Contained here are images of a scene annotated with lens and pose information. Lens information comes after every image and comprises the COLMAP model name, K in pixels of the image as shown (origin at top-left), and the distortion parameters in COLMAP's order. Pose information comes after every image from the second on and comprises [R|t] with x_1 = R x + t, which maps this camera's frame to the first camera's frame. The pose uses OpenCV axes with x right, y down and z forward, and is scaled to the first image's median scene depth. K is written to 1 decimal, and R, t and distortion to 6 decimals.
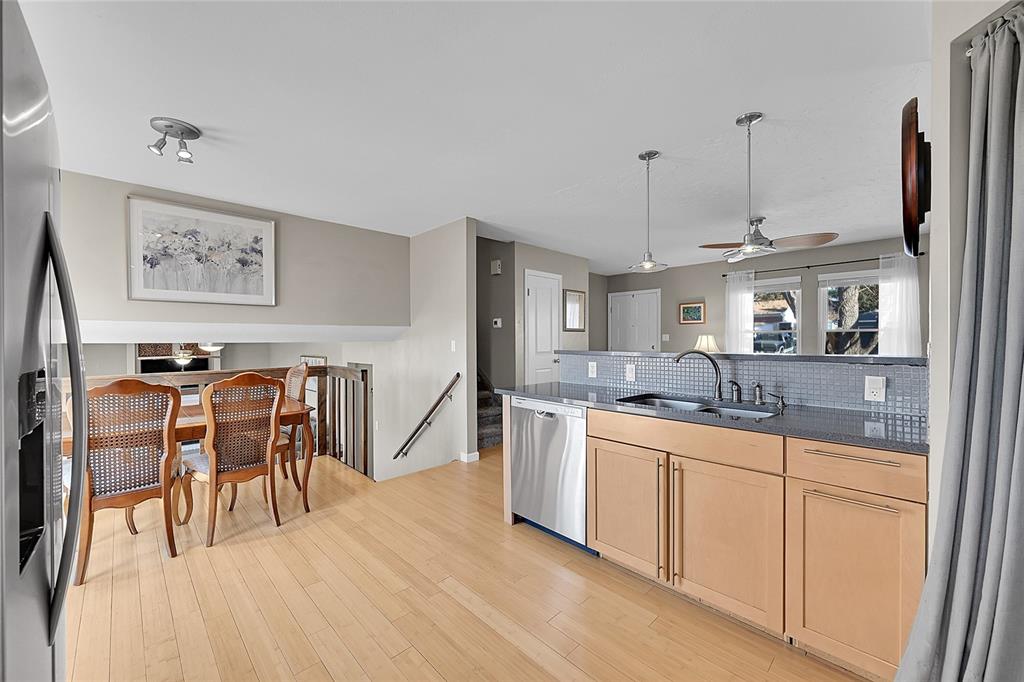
lens RADIAL K [[404.1, 0, 512.9], [0, 404.1, 341.2], [0, 0, 1]] dist [-0.003034, 0.000024]
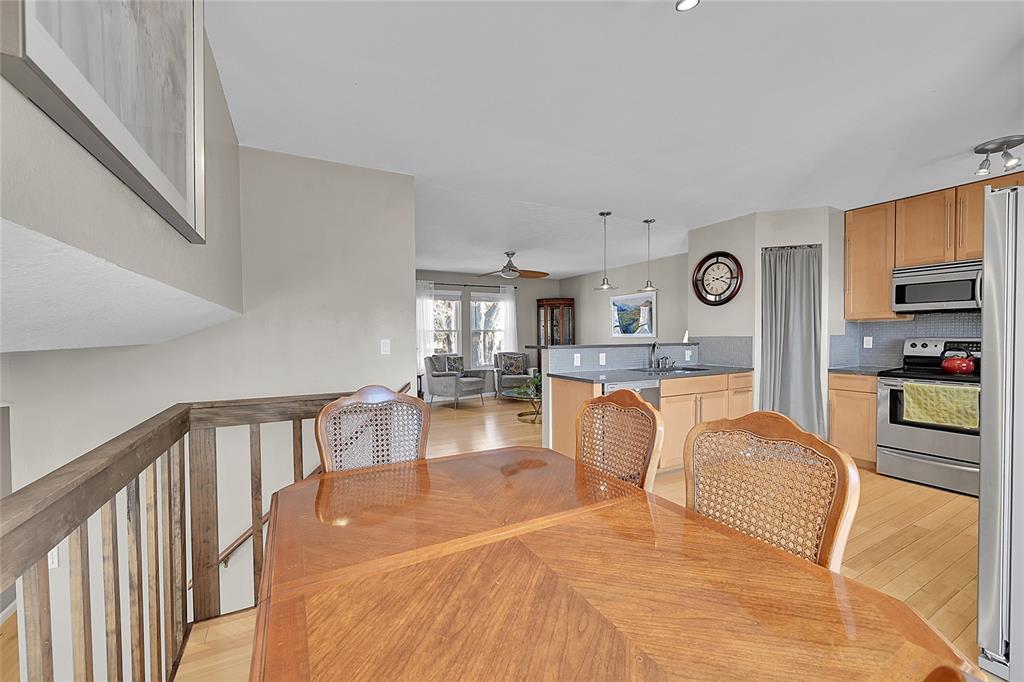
lens RADIAL K [[404.1, 0, 510.2], [0, 404.1, 343.5], [0, 0, 1]] dist [-0.003034, 0.000024]
pose [[0.276977, -0.016650, 0.960732, -0.578331], [0.010107, 0.999845, 0.014414, -0.000322], [-0.960823, 0.005718, 0.277102, 0.450881]]
